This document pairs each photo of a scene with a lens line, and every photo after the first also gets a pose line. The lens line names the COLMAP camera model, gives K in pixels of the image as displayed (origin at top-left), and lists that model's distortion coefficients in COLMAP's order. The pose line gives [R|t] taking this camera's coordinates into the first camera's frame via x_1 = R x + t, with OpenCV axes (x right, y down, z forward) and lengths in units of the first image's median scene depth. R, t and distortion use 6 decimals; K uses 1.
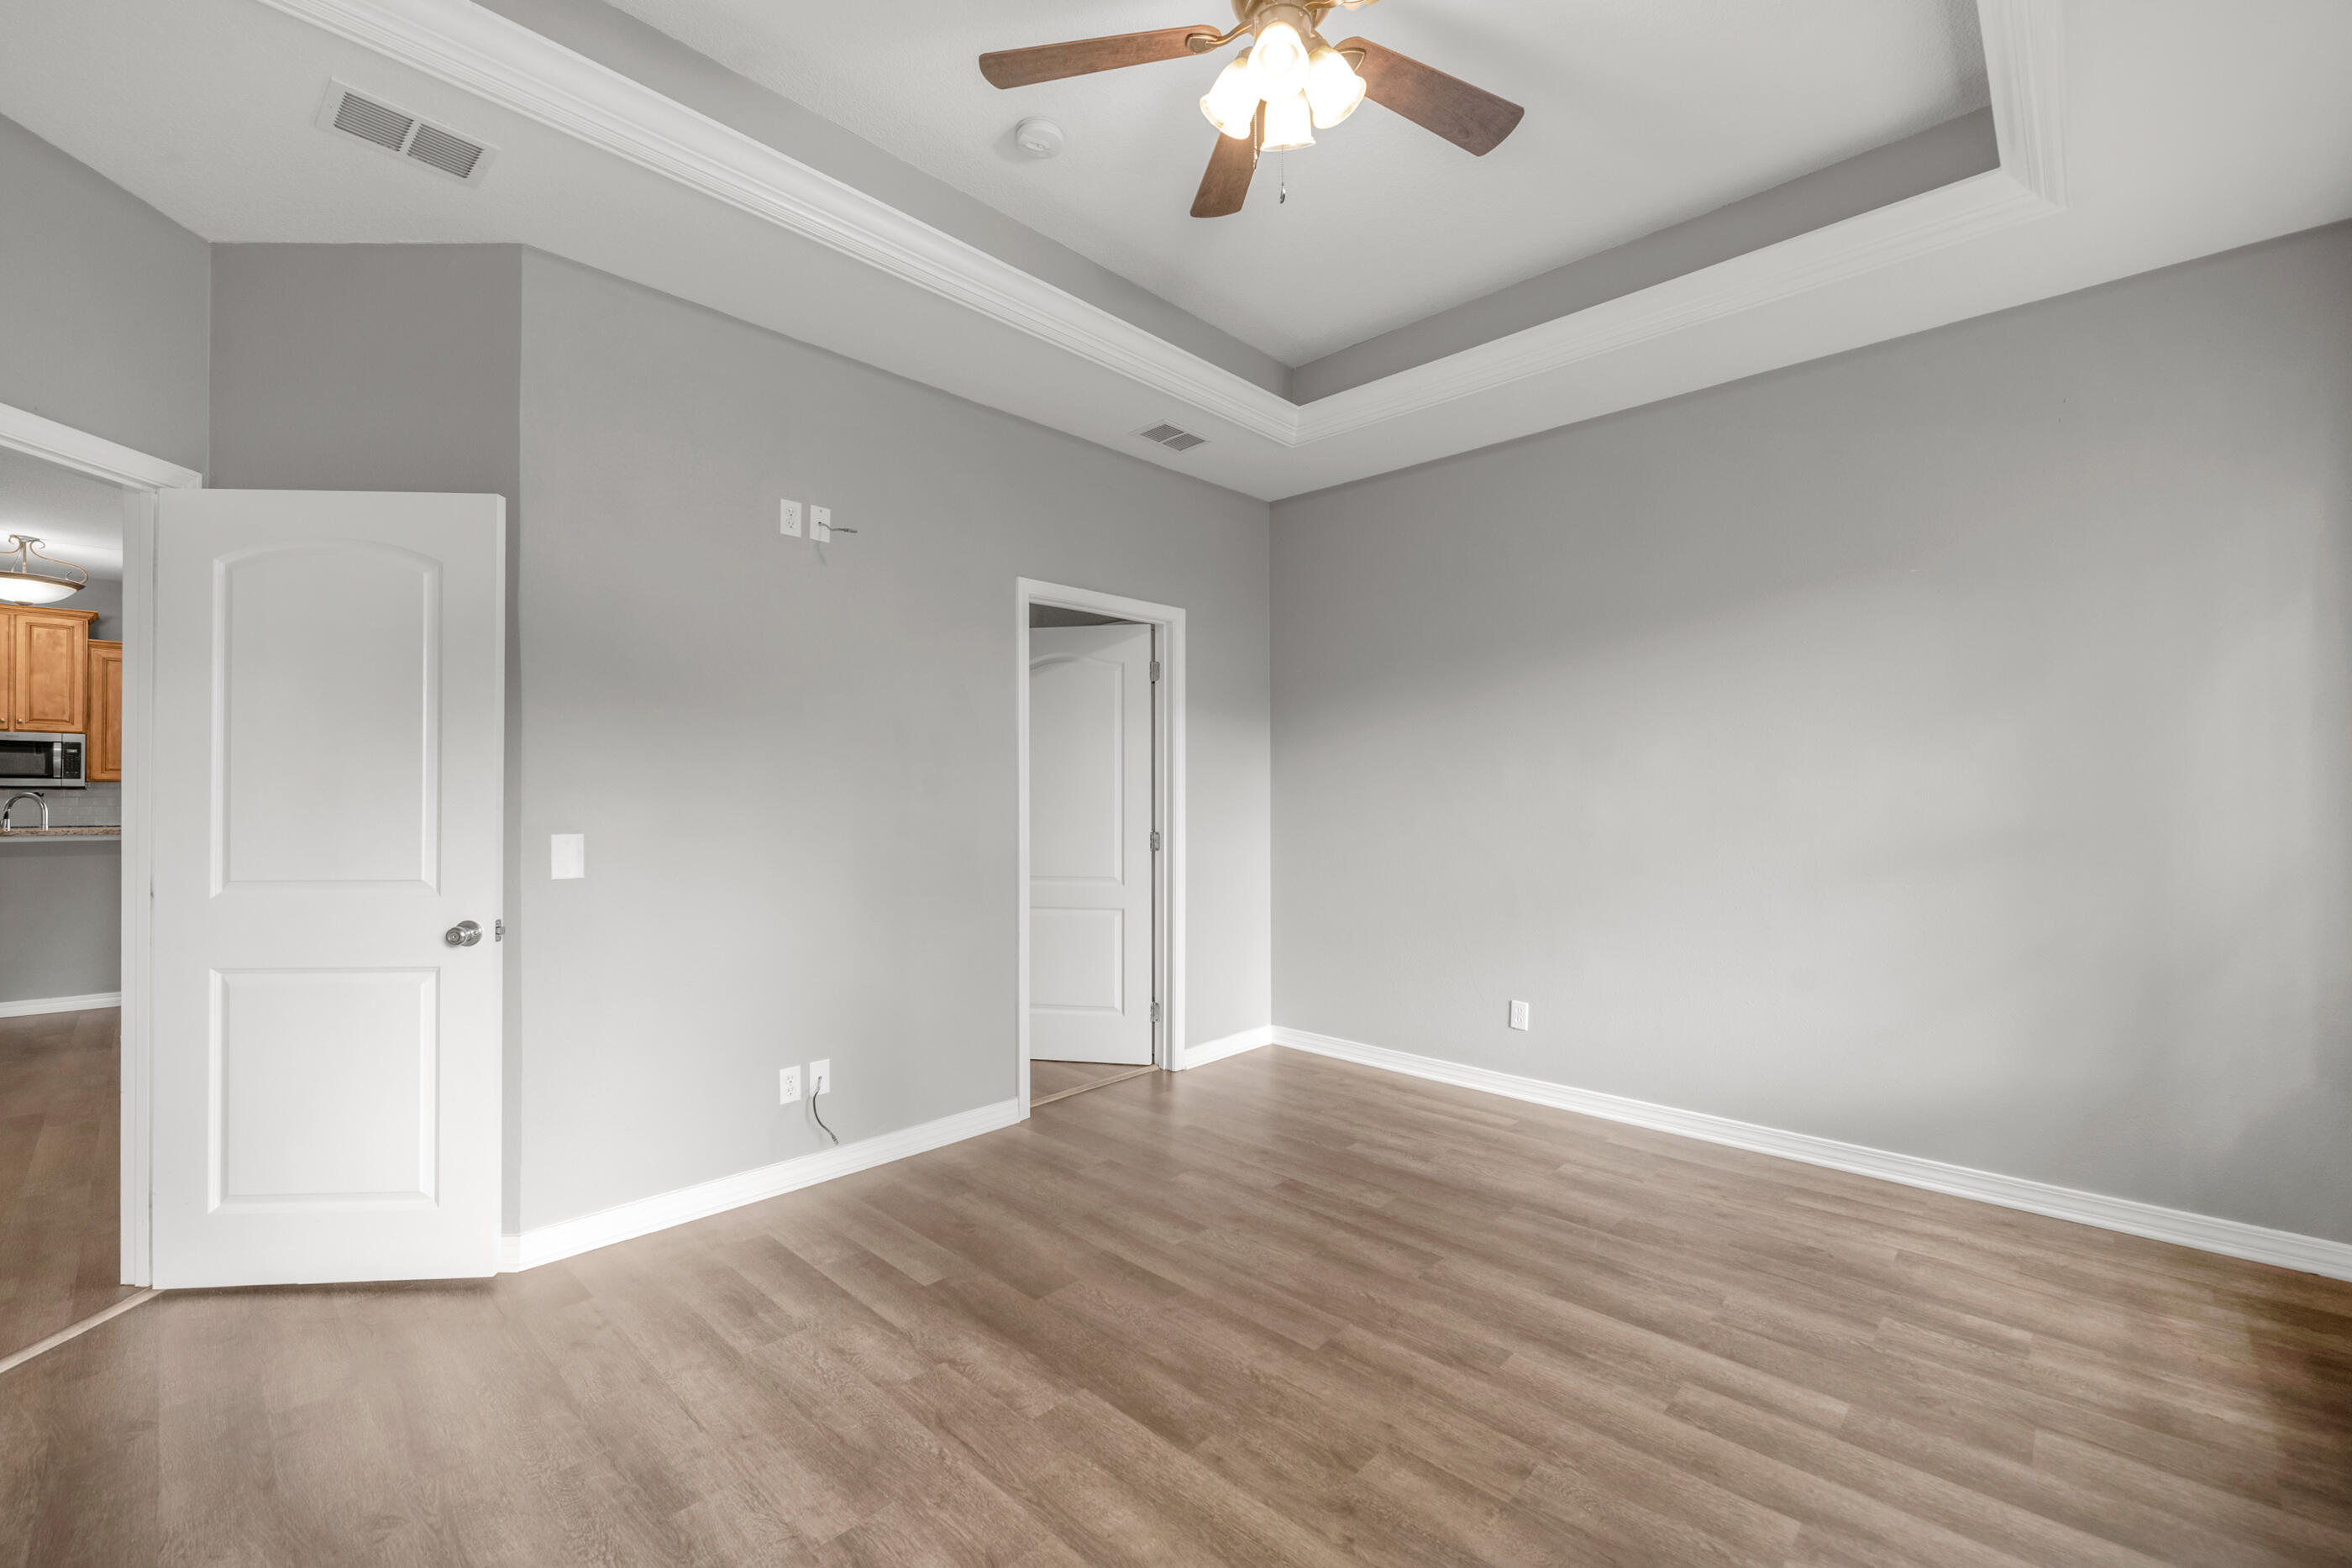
lens RADIAL K [[979.3, 0, 1180.5], [0, 979.3, 781.9], [0, 0, 1]] dist [0.000017, -0.003365]
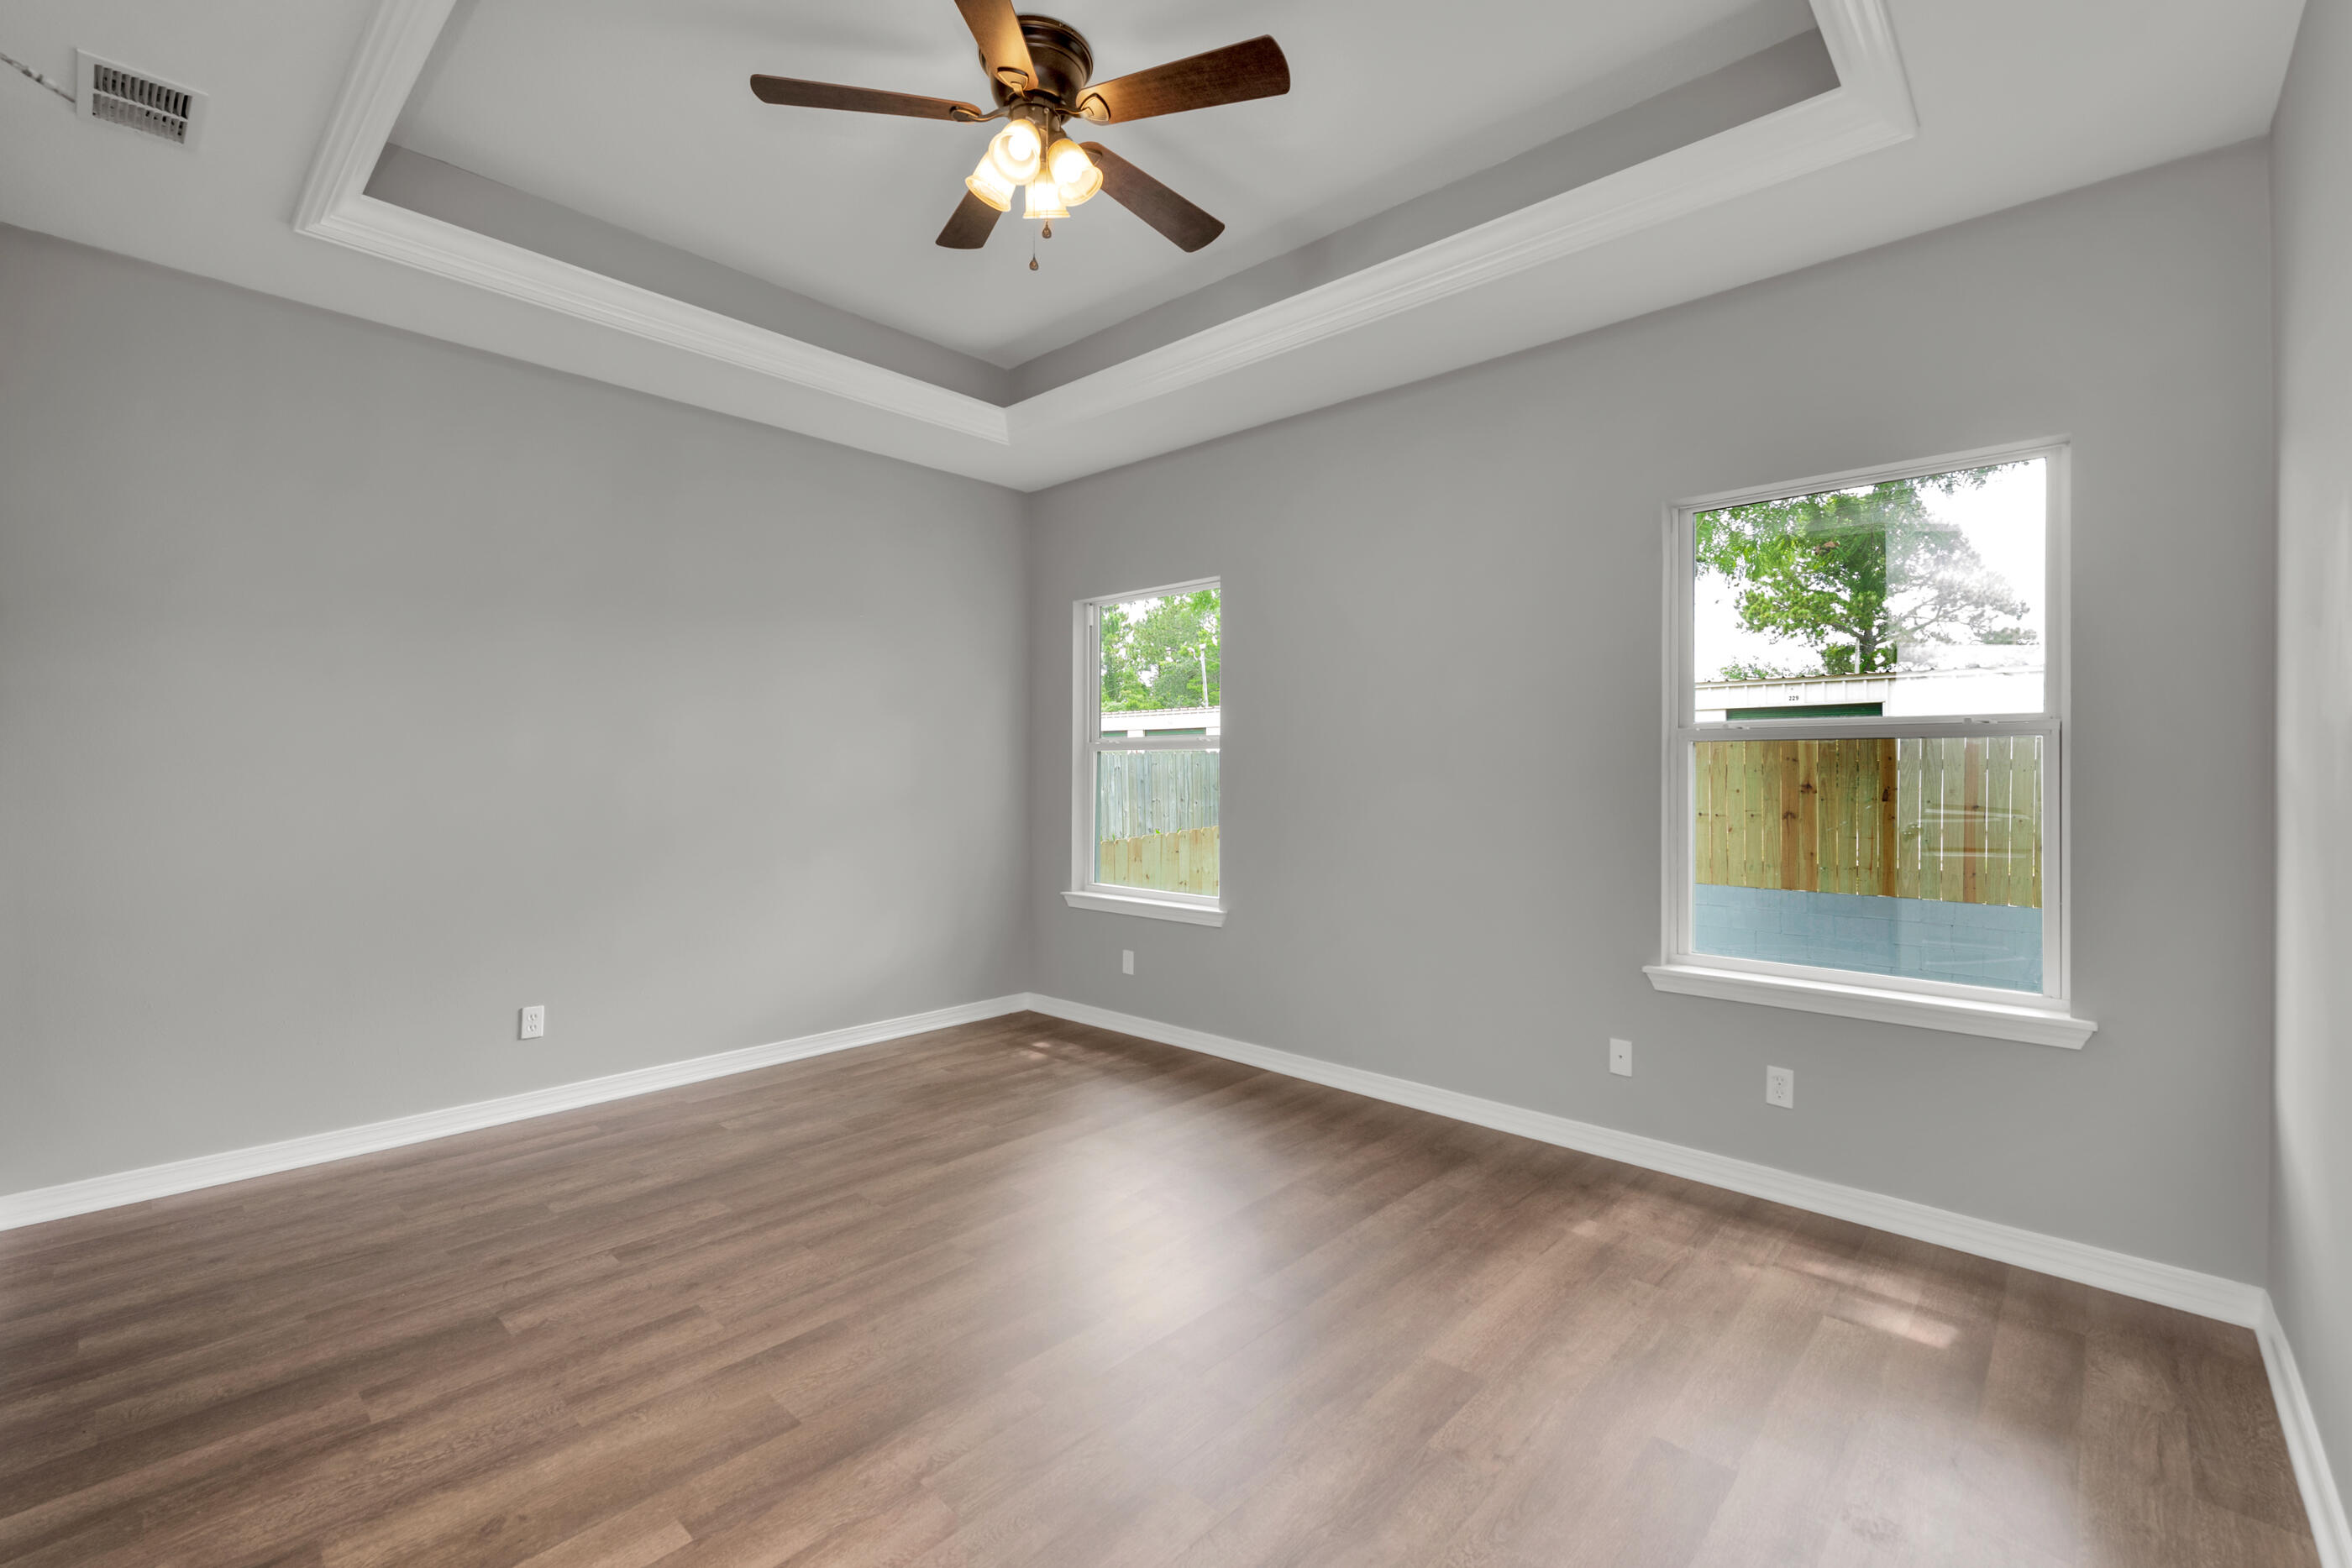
lens RADIAL K [[1013.2, 0, 1184.4], [0, 1013.2, 780.5], [0, 0, 1]] dist [-0.001078, -0.000235]
pose [[-0.029005, -0.006799, 0.999556, -0.775293], [-0.018713, 0.999805, 0.006258, 0.002939], [-0.999404, -0.018523, -0.029126, 0.584635]]
